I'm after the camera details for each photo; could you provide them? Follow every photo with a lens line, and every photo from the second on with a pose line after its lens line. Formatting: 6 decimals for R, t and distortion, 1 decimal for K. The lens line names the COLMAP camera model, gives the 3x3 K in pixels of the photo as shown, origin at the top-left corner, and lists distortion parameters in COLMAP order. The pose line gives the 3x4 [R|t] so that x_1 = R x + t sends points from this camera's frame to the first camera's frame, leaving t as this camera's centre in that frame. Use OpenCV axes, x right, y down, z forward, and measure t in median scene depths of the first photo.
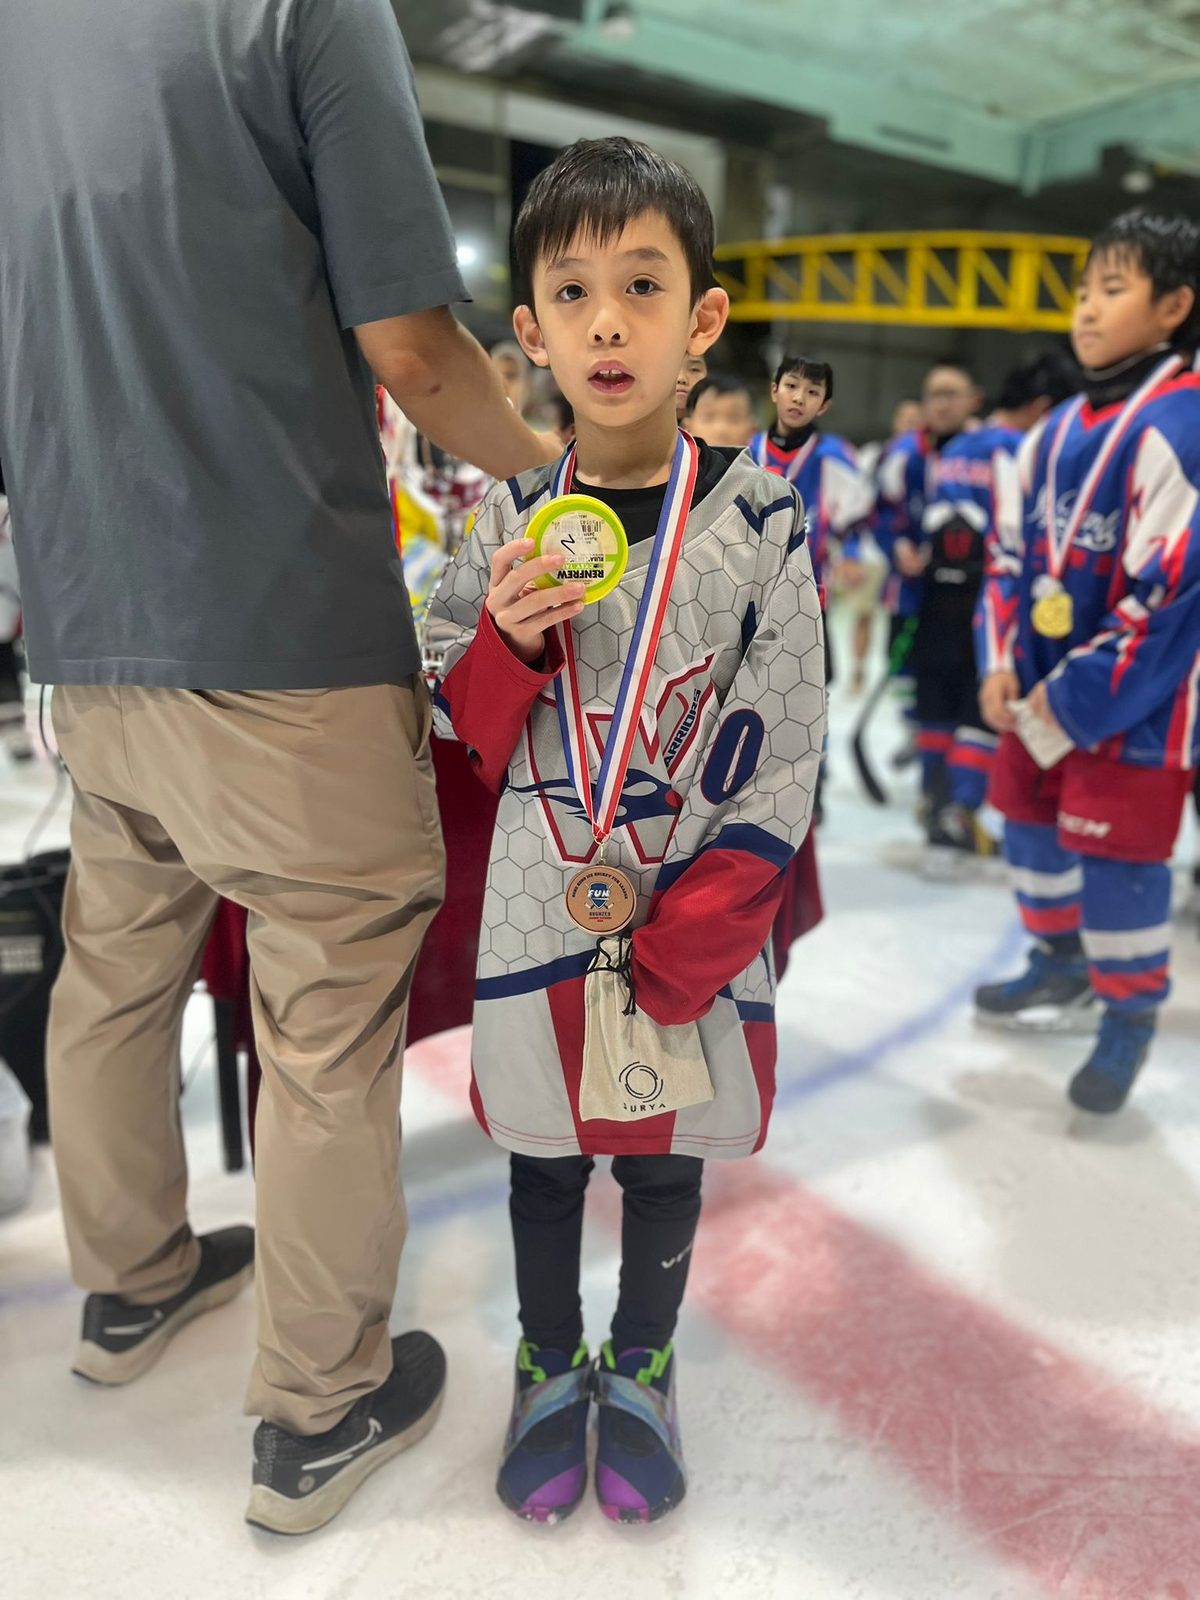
lens RADIAL K [[1189.9, 0, 618.3], [0, 1189.9, 801.6], [0, 0, 1]] dist [0.146202, -0.194515]
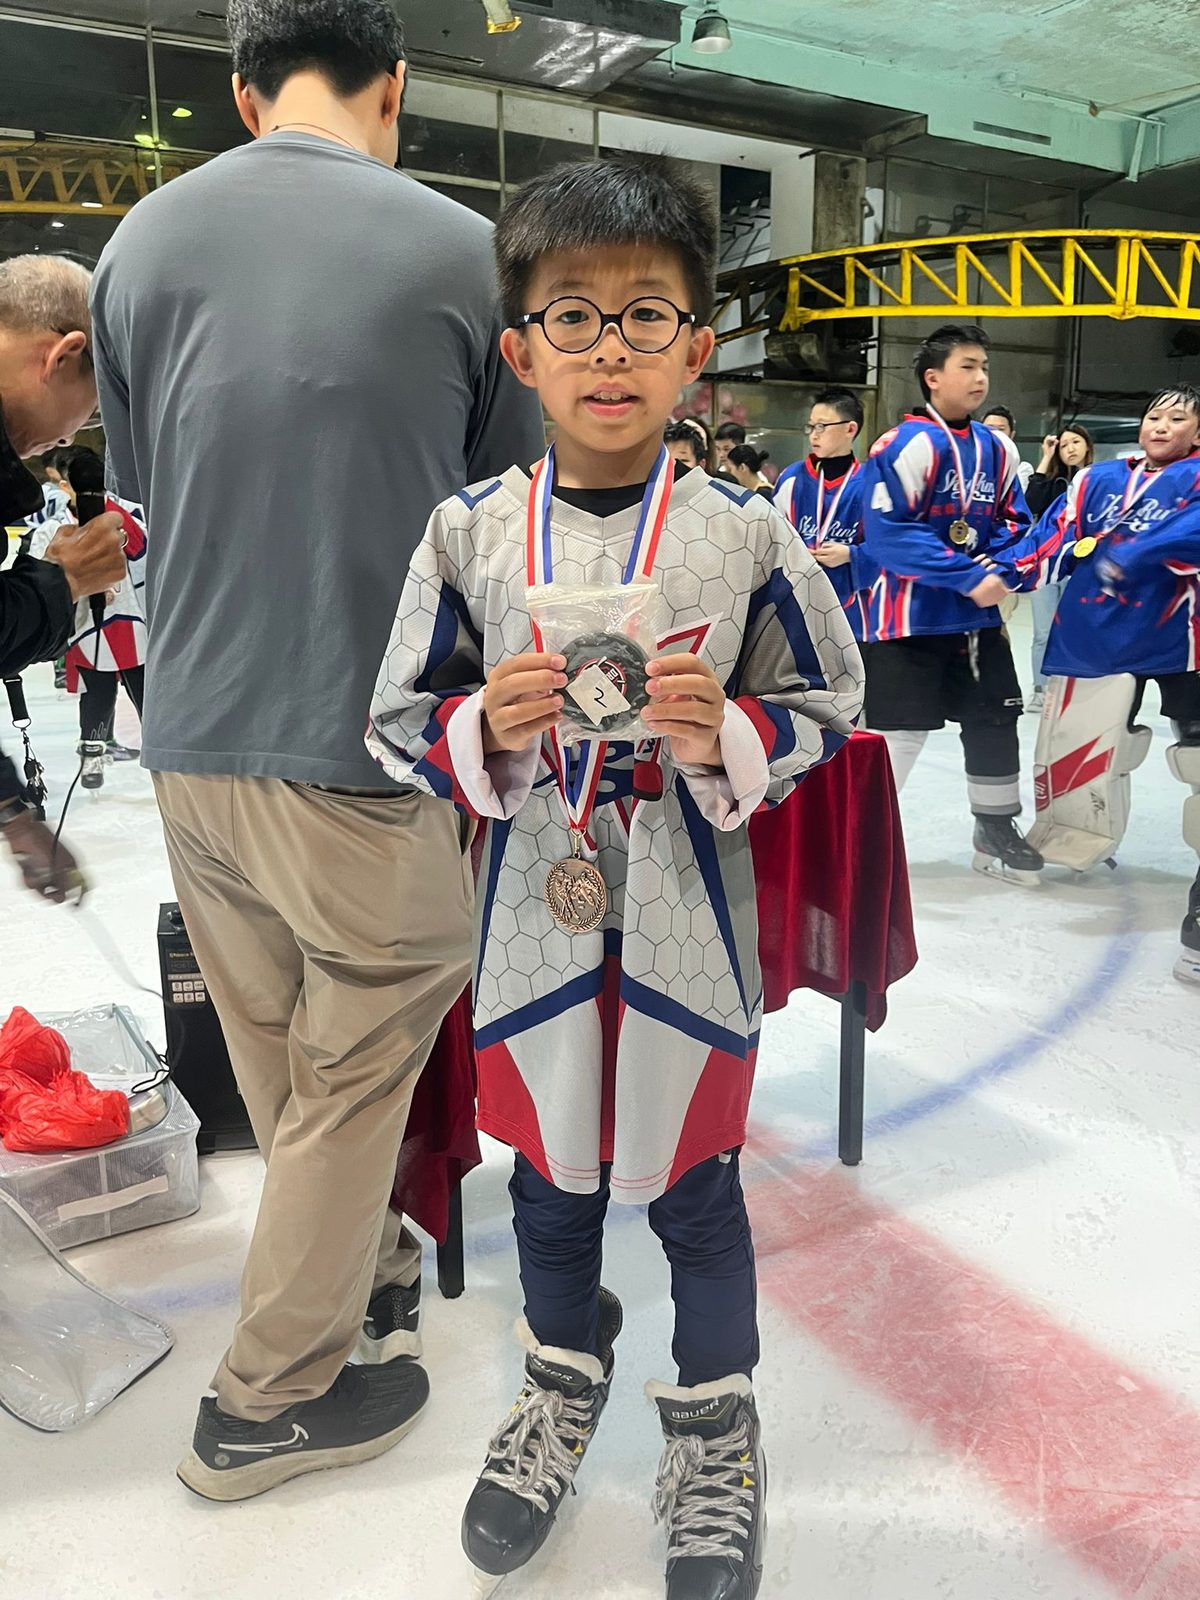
lens RADIAL K [[1190.0, 0, 601.0], [0, 1190.0, 800.1], [0, 0, 1]] dist [0.125368, -0.171662]
pose [[0.995841, -0.003851, -0.091029, -0.013663], [0.003898, 0.999992, 0.000338, -0.063320], [0.091027, -0.000691, 0.995848, -0.109302]]
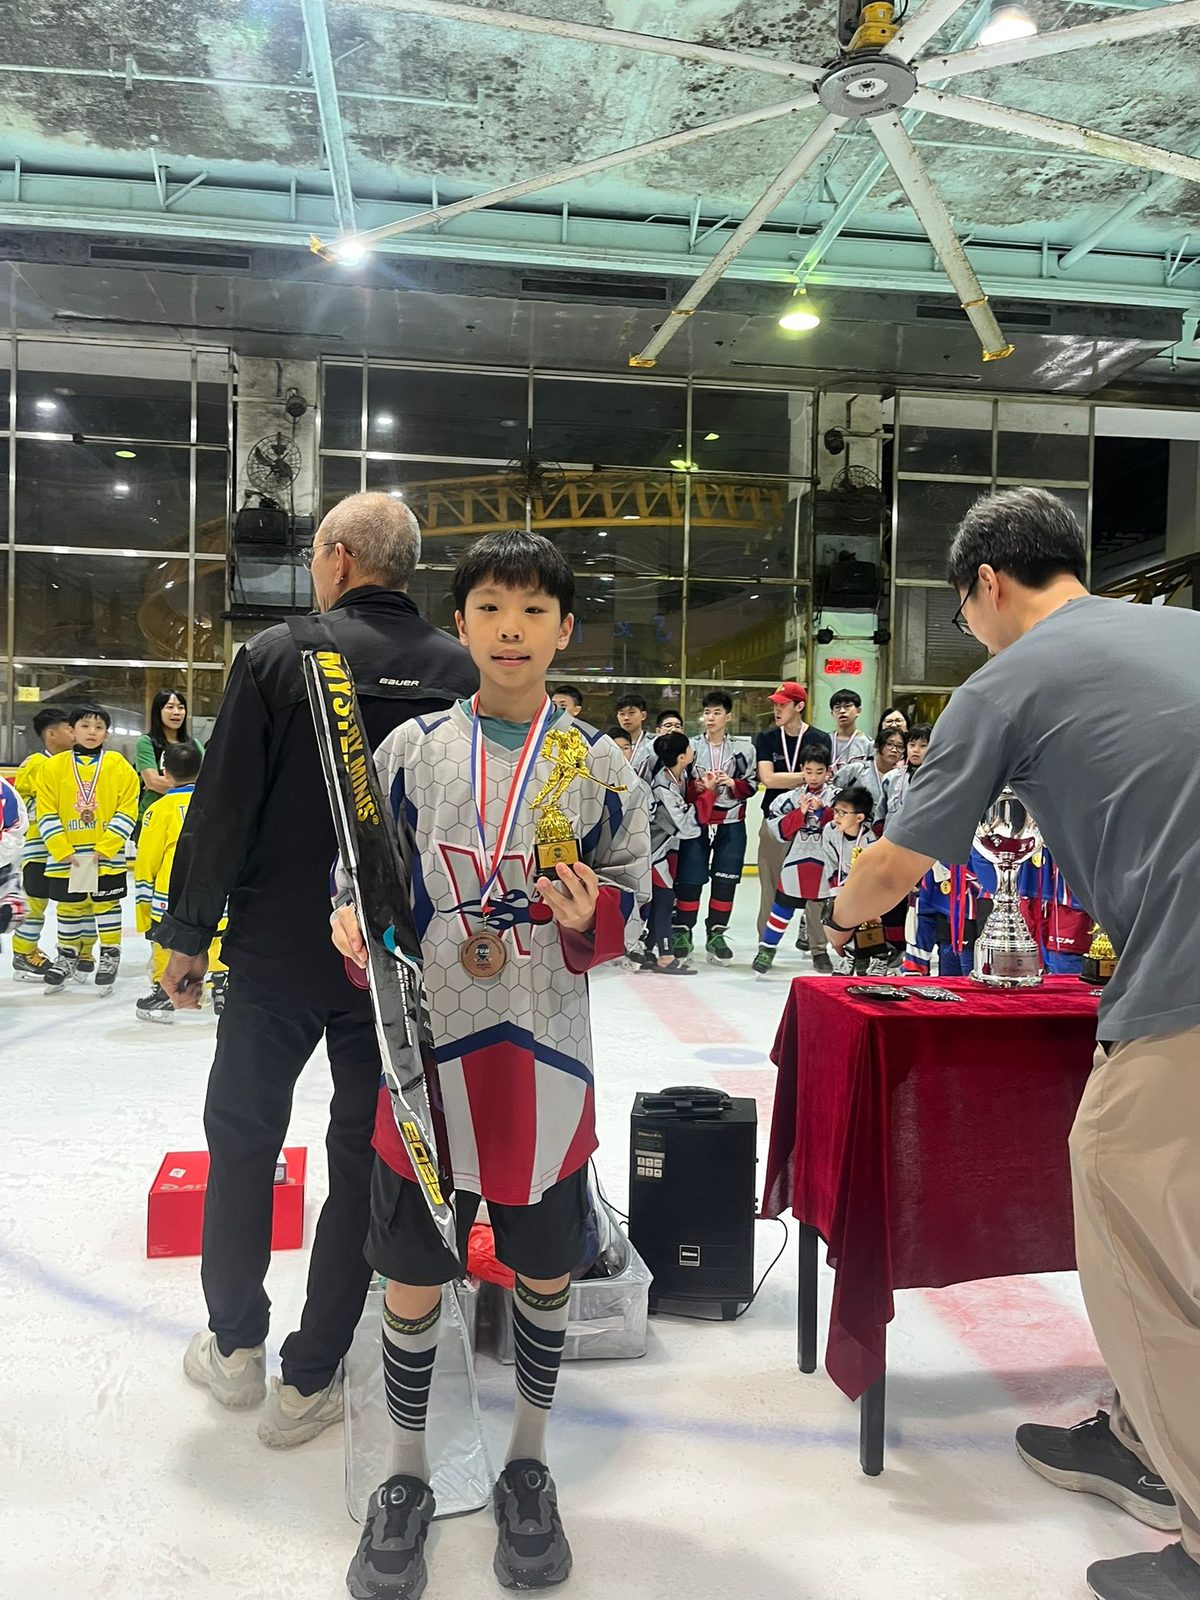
lens RADIAL K [[1204.5, 0, 597.6], [0, 1204.5, 793.7], [0, 0, 1]] dist [0.038077, -0.031809]
pose [[0.889075, 0.009857, -0.457656, 0.099565], [-0.108921, 0.975609, -0.190585, -0.019806], [0.444615, 0.219293, 0.868463, -0.417455]]
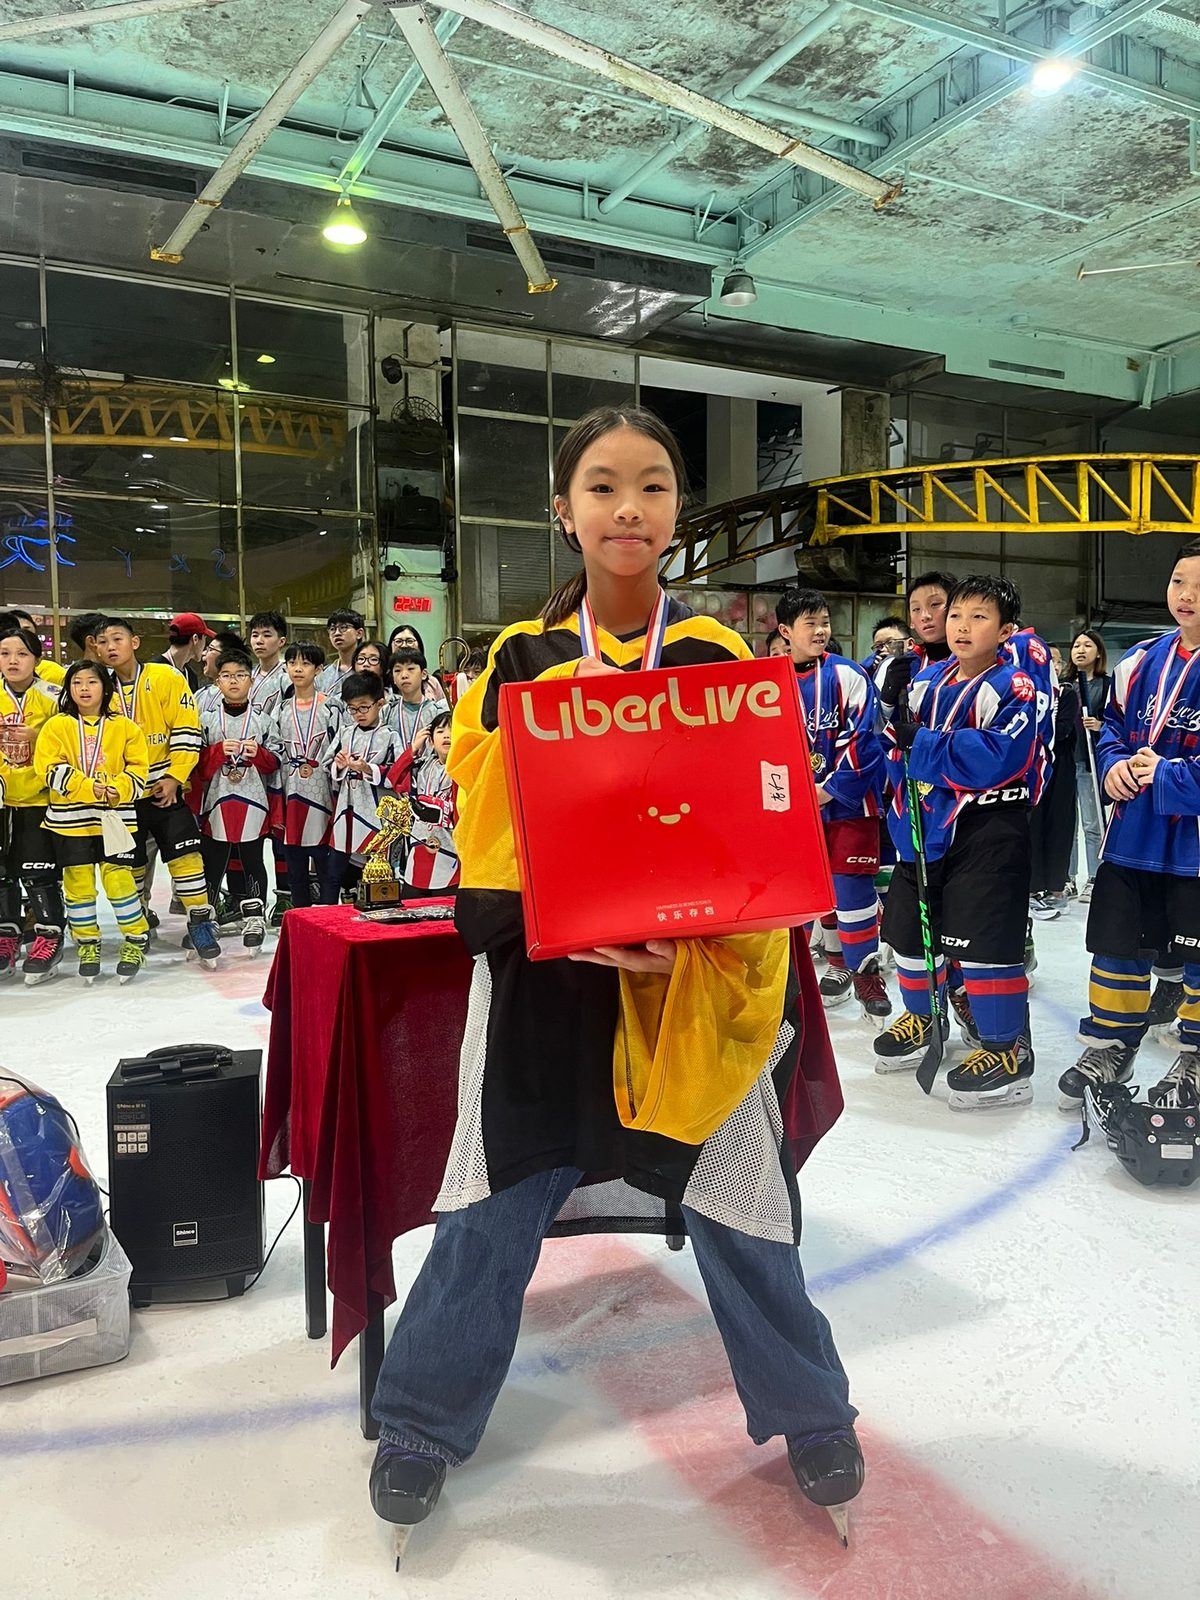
lens RADIAL K [[1197.8, 0, 605.3], [0, 1197.8, 803.4], [0, 0, 1]] dist [0.089570, -0.124320]
pose [[0.991310, -0.013011, -0.130901, 0.169325], [-0.007941, 0.987363, -0.158278, -0.017819], [0.131306, 0.157942, 0.978679, -0.219684]]
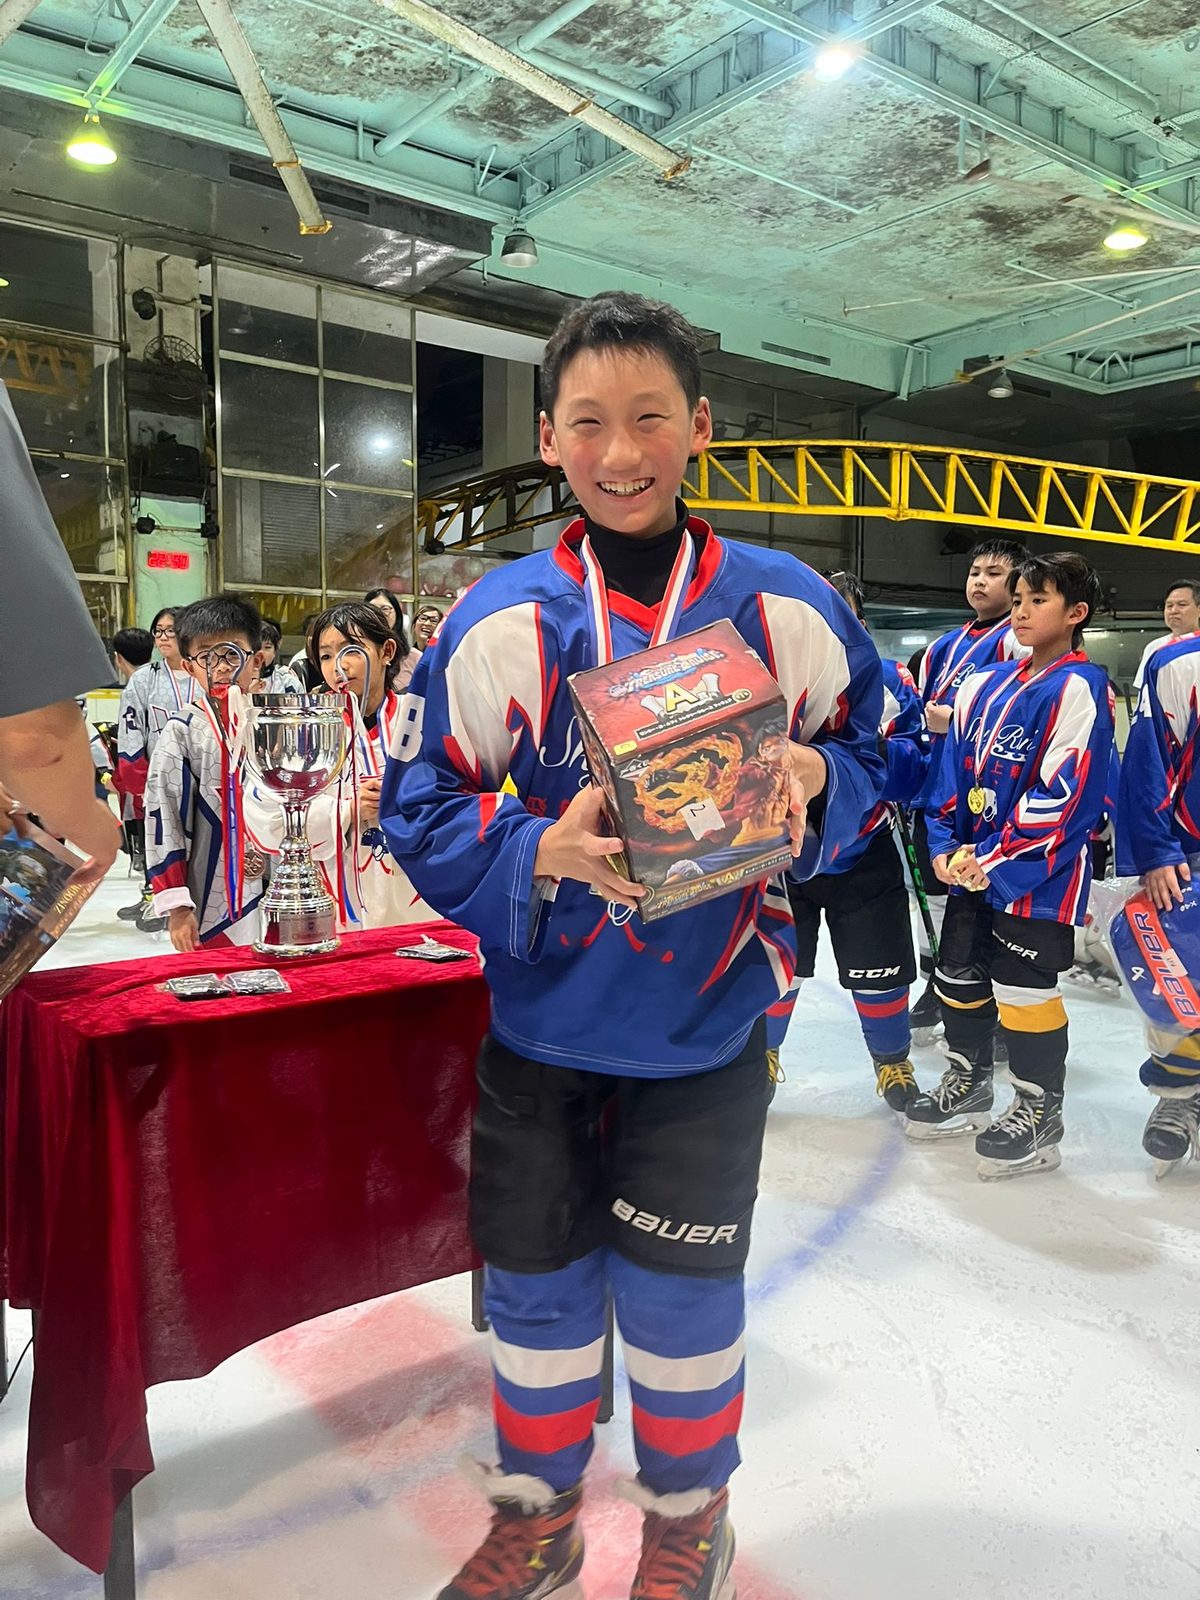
lens RADIAL K [[1197.4, 0, 595.1], [0, 1197.4, 796.5], [0, 0, 1]] dist [0.089812, -0.126775]
pose [[0.998712, -0.007528, 0.050172, 0.087087], [0.014191, 0.990908, -0.133793, -0.128544], [-0.048709, 0.134333, 0.989738, -0.044612]]
